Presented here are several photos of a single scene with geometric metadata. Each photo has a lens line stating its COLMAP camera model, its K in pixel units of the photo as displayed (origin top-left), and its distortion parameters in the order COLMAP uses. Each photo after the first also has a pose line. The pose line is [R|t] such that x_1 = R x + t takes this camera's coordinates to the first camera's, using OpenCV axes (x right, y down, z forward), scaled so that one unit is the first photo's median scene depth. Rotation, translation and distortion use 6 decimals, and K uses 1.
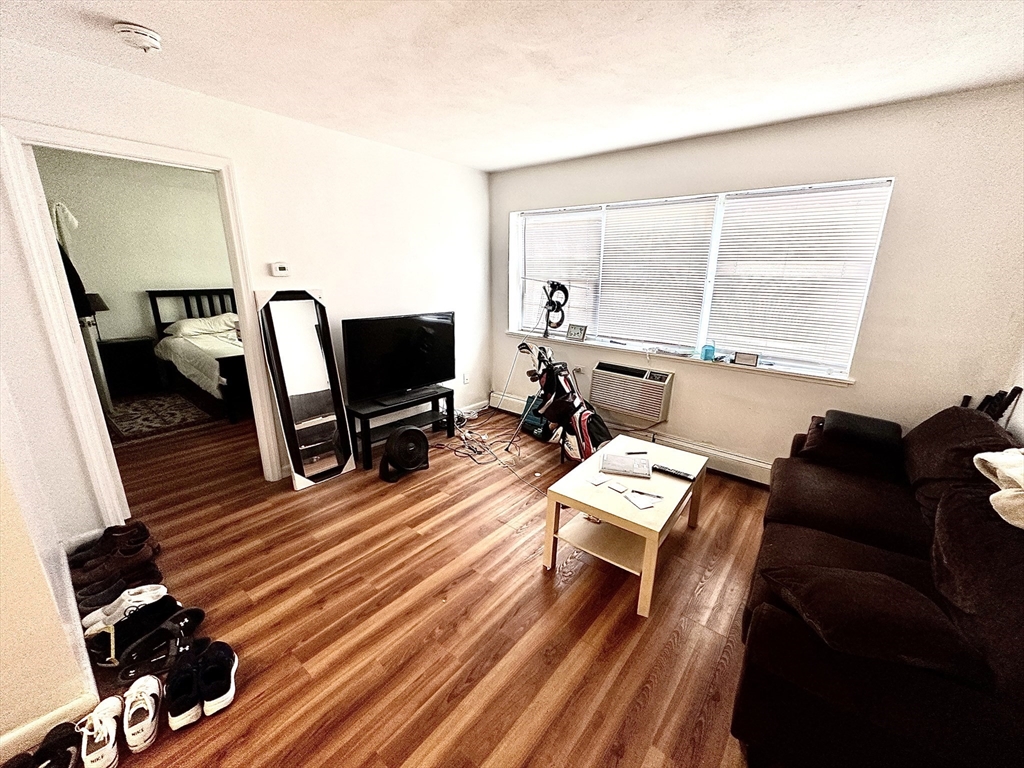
lens RADIAL K [[408.6, 0, 512.5], [0, 408.6, 383.6], [0, 0, 1]] dist [-0.002975, -0.000836]
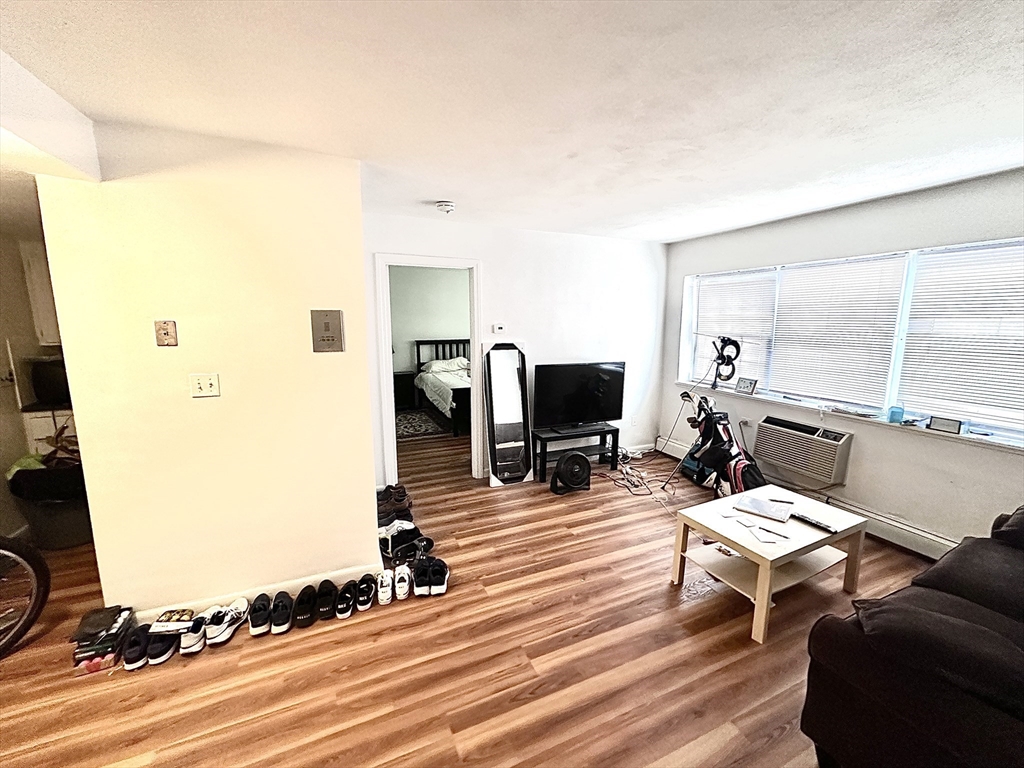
lens RADIAL K [[408.6, 0, 513.0], [0, 408.6, 383.3], [0, 0, 1]] dist [-0.002975, -0.000836]
pose [[0.895447, 0.057498, -0.441440, 0.112432], [-0.109272, 0.989675, -0.092749, 0.036412], [0.431549, 0.131288, 0.892484, -0.222398]]
